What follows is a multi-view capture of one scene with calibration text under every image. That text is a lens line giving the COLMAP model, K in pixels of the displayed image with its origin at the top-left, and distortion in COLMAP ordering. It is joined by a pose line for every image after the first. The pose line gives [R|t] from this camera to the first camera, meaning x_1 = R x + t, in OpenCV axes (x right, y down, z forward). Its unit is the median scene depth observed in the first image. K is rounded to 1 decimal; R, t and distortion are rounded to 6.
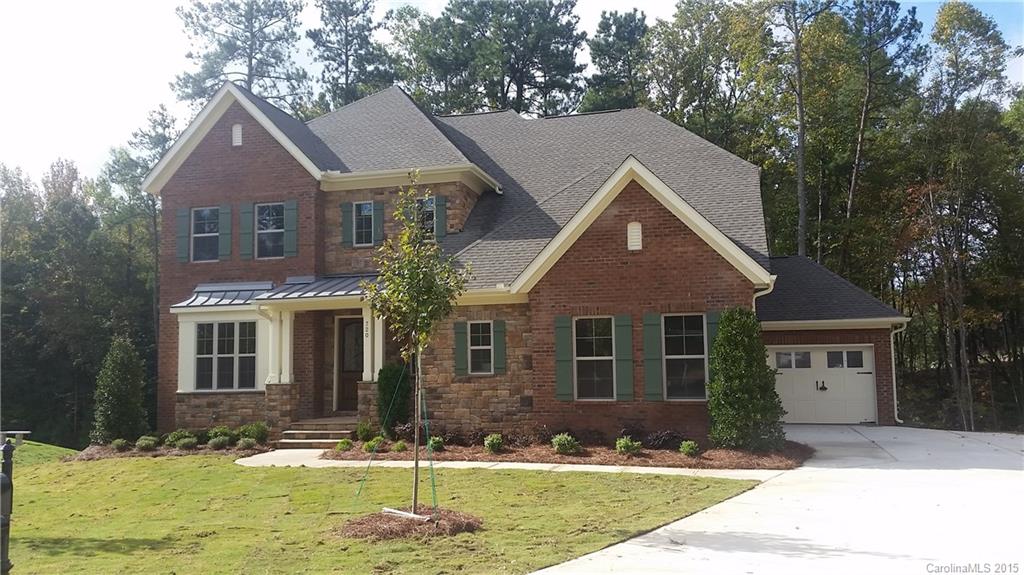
lens RADIAL K [[820.1, 0, 512.0], [0, 820.1, 287.5], [0, 0, 1]] dist [0.144414, -0.189990]
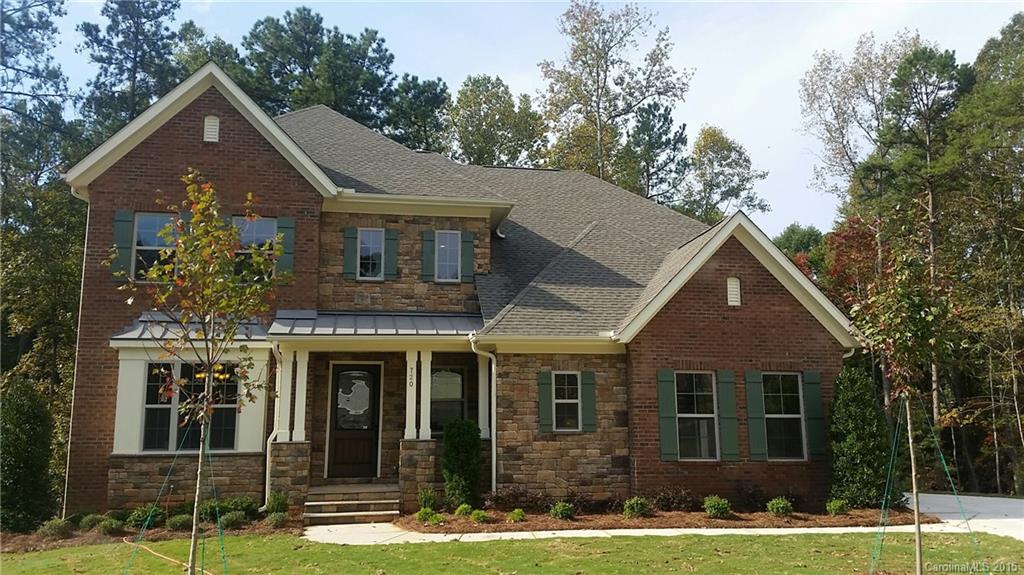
lens RADIAL K [[820.1, 0, 512.0], [0, 820.1, 287.5], [0, 0, 1]] dist [0.144414, -0.189990]
pose [[0.903243, 0.086242, 0.420374, -0.476836], [-0.048335, 0.993810, -0.100030, 0.041944], [-0.426398, 0.070033, 0.901820, 0.200876]]
